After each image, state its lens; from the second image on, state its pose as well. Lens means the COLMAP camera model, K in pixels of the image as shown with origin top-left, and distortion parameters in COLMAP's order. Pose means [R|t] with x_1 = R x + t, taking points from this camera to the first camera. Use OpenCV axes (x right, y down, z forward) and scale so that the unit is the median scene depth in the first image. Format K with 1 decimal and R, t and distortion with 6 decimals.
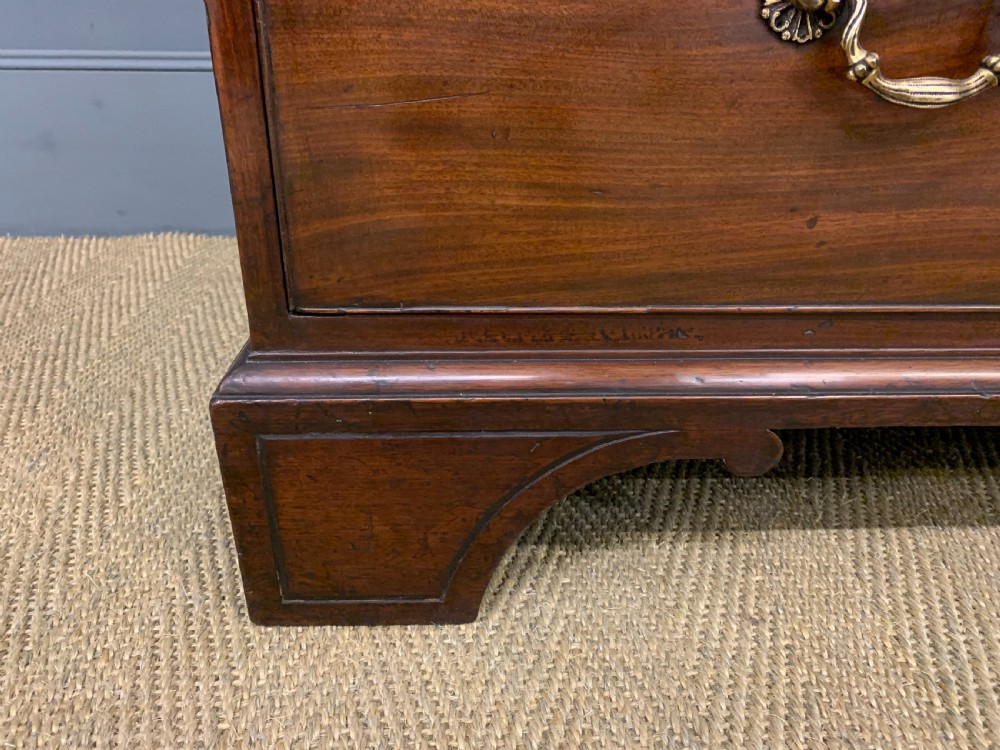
lens RADIAL K [[763.2, 0, 507.0], [0, 763.2, 374.8], [0, 0, 1]] dist [0.102273, -0.212716]
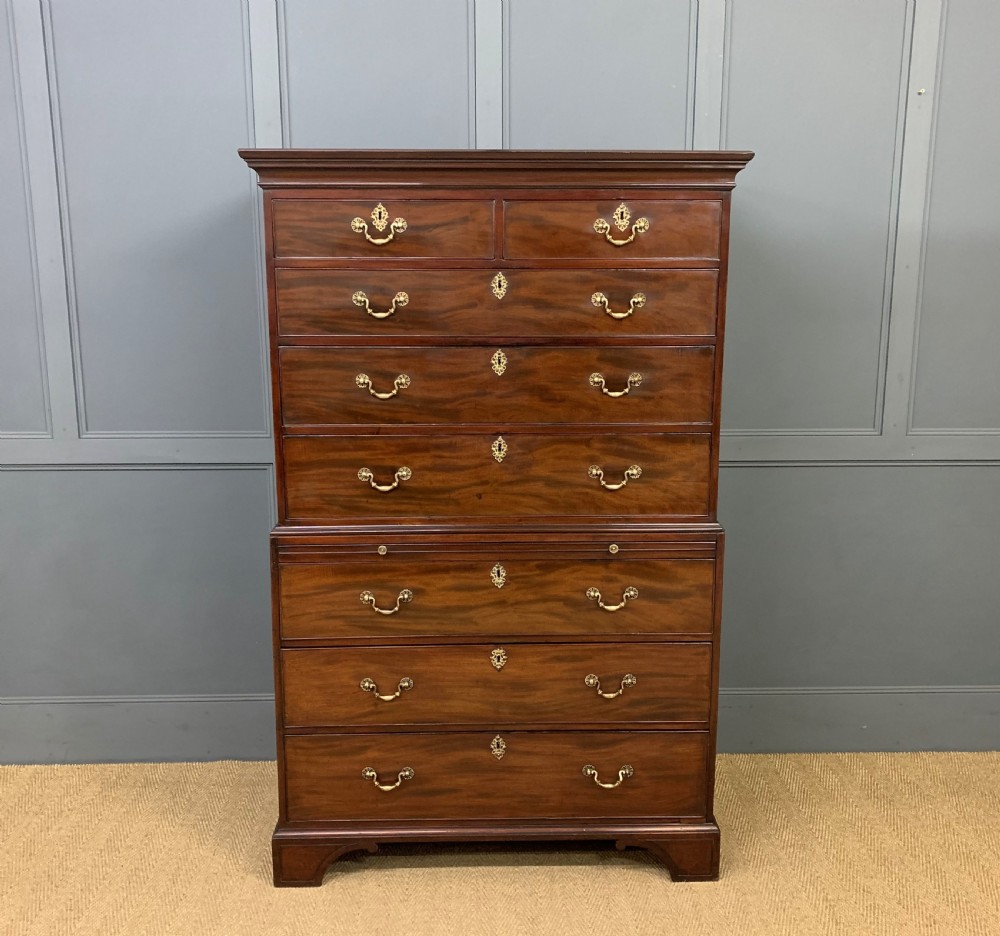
lens RADIAL K [[1039.8, 0, 516.6], [0, 1039.8, 466.6], [0, 0, 1]] dist [0.123658, -0.294034]
pose [[0.999961, -0.008529, -0.002427, 1.339593], [0.007560, 0.963017, -0.269335, -0.462164], [0.004635, 0.269306, 0.963043, -6.609950]]
